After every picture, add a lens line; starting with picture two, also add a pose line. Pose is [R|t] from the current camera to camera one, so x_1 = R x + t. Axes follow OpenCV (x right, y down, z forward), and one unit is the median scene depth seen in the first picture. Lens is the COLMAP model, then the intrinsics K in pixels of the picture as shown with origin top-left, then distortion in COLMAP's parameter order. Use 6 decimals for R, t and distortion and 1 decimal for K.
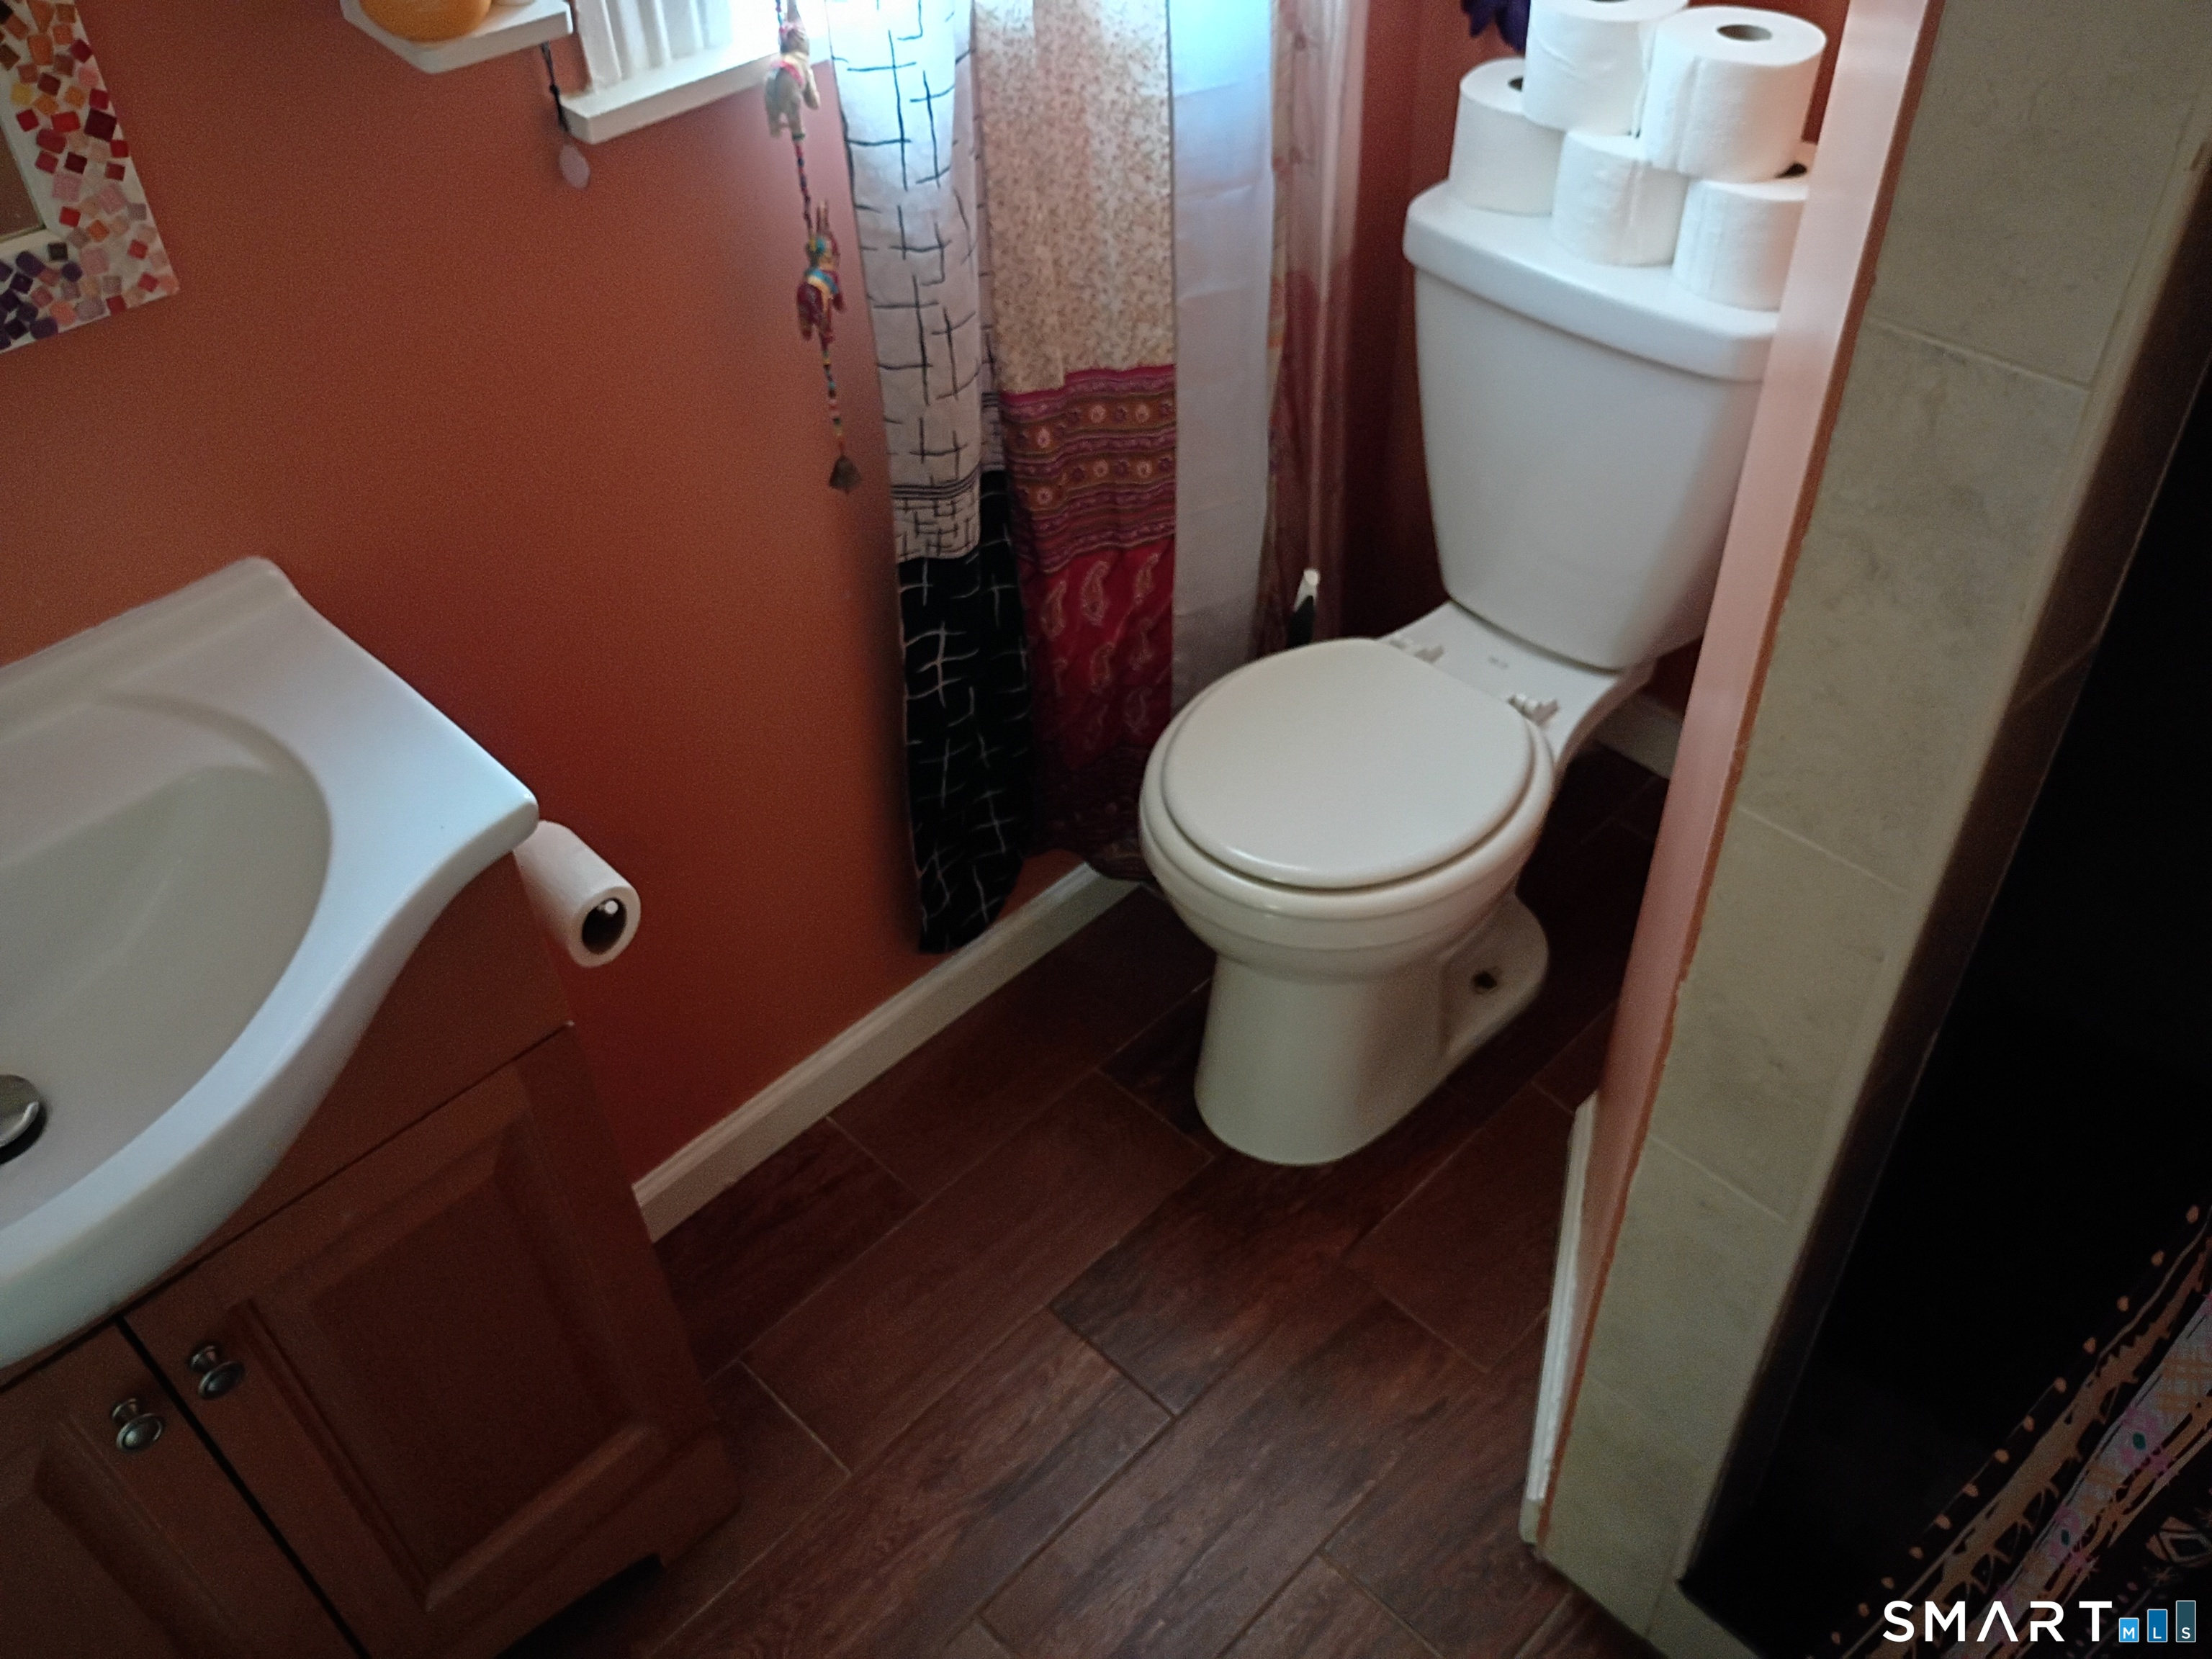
lens RADIAL K [[1843.4, 0, 1094.1], [0, 1843.4, 824.2], [0, 0, 1]] dist [0.062788, -0.088316]
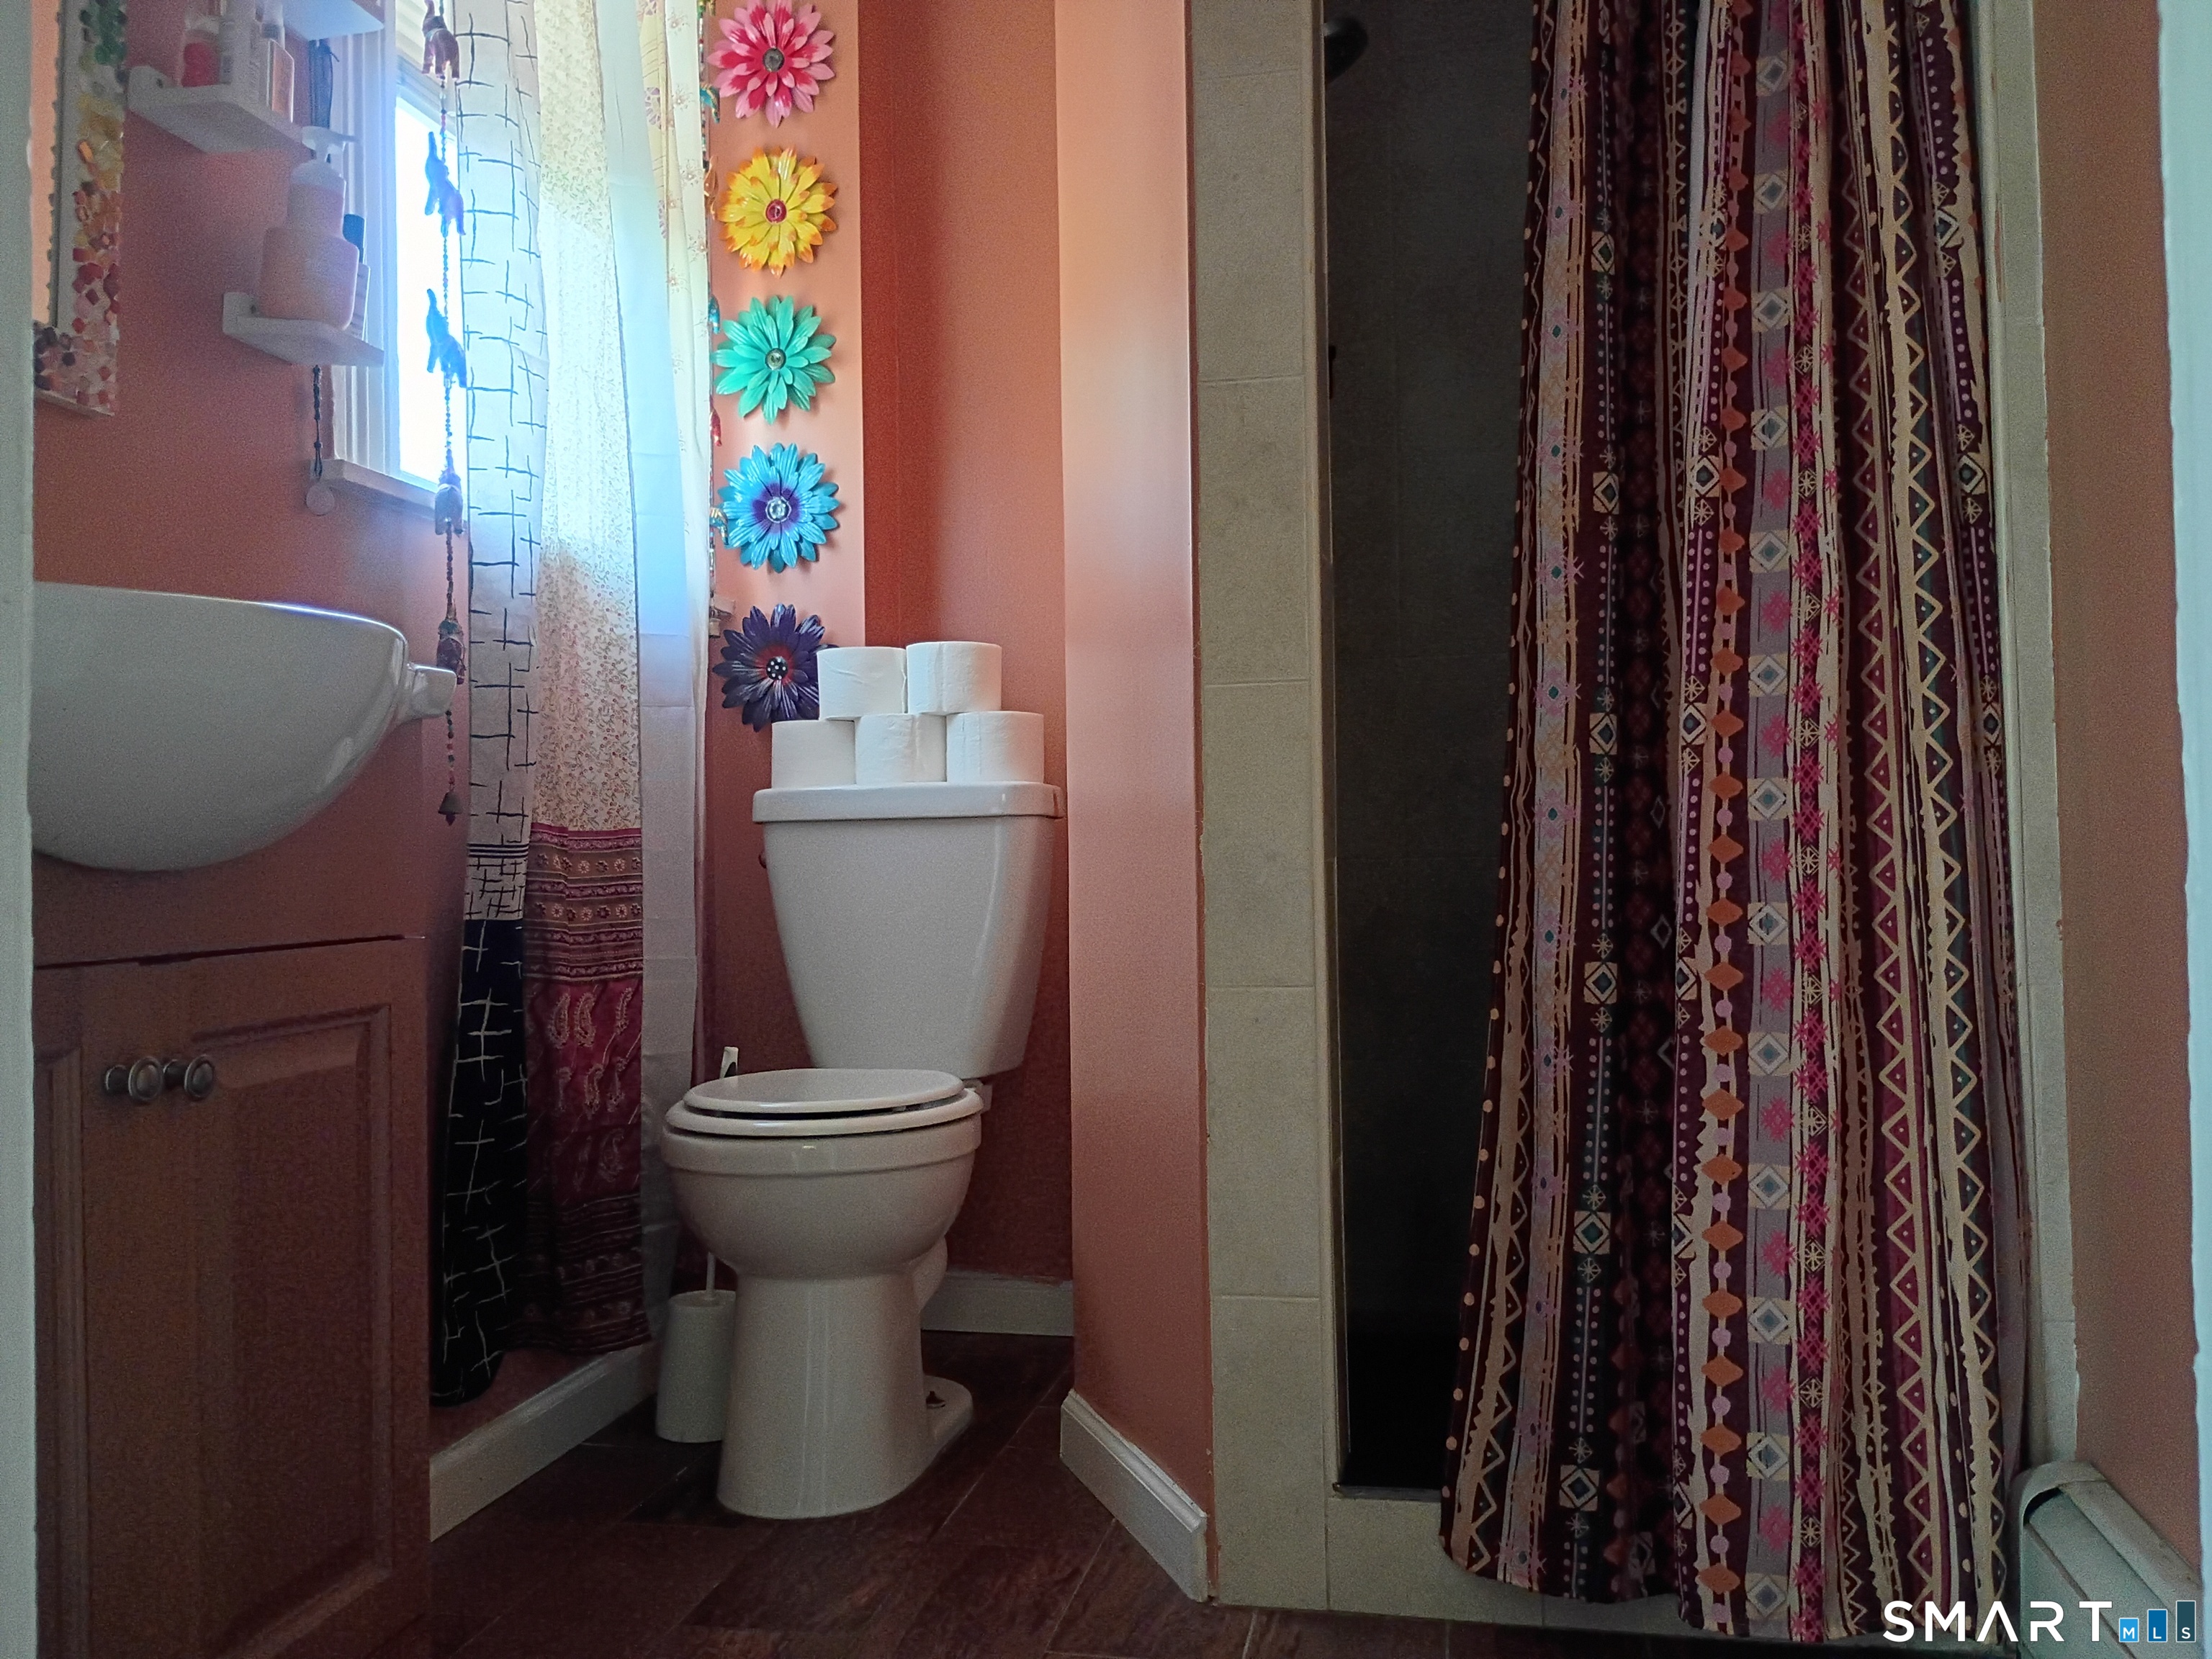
lens RADIAL K [[1843.4, 0, 1094.1], [0, 1843.4, 824.2], [0, 0, 1]] dist [0.062788, -0.088316]
pose [[0.825559, 0.044156, 0.562586, -0.454488], [0.365493, 0.717743, -0.592672, 0.685710], [-0.429962, 0.694907, 0.576400, 0.086890]]
